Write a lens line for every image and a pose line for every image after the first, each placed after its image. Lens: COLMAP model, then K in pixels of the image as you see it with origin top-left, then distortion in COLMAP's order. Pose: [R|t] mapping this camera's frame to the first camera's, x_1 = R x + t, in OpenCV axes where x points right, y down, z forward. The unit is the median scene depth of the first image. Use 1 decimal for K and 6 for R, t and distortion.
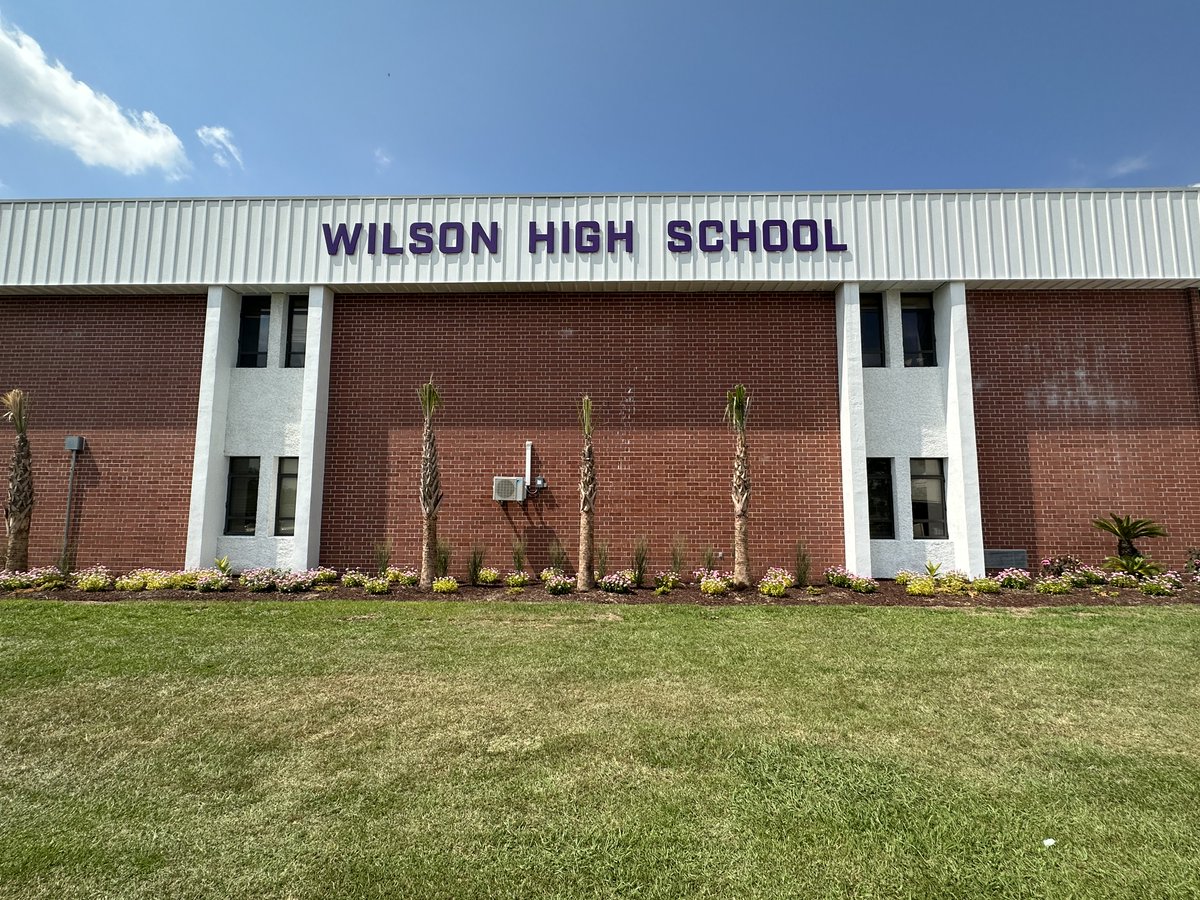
lens RADIAL K [[569.3, 0, 600.0], [0, 569.3, 450.0], [0, 0, 1]] dist [-0.001460, -0.000409]
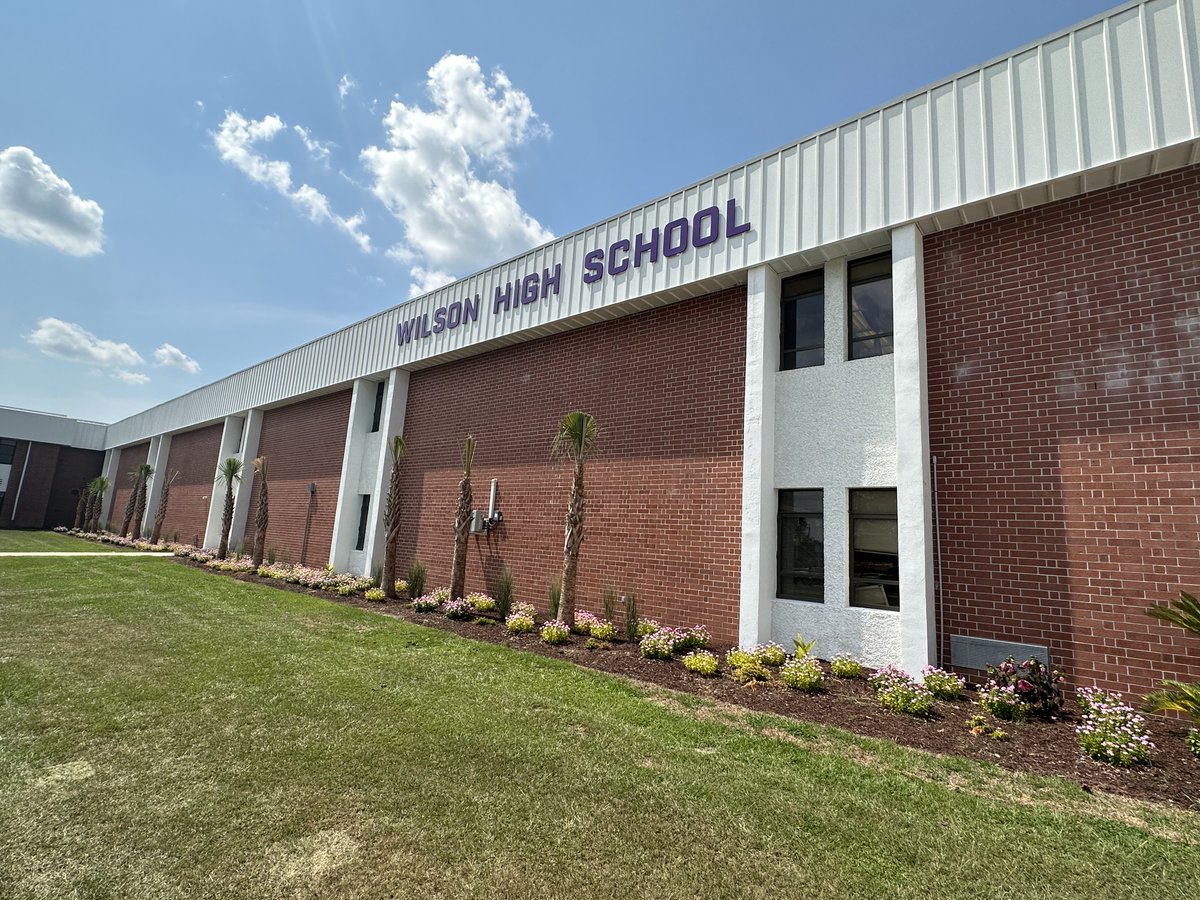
lens RADIAL K [[569.3, 0, 600.0], [0, 569.3, 450.0], [0, 0, 1]] dist [-0.001460, -0.000409]
pose [[0.777237, -0.057918, -0.626537, 0.745970], [0.012050, 0.996942, -0.077210, 0.017301], [0.629093, 0.052461, 0.775558, 0.259643]]
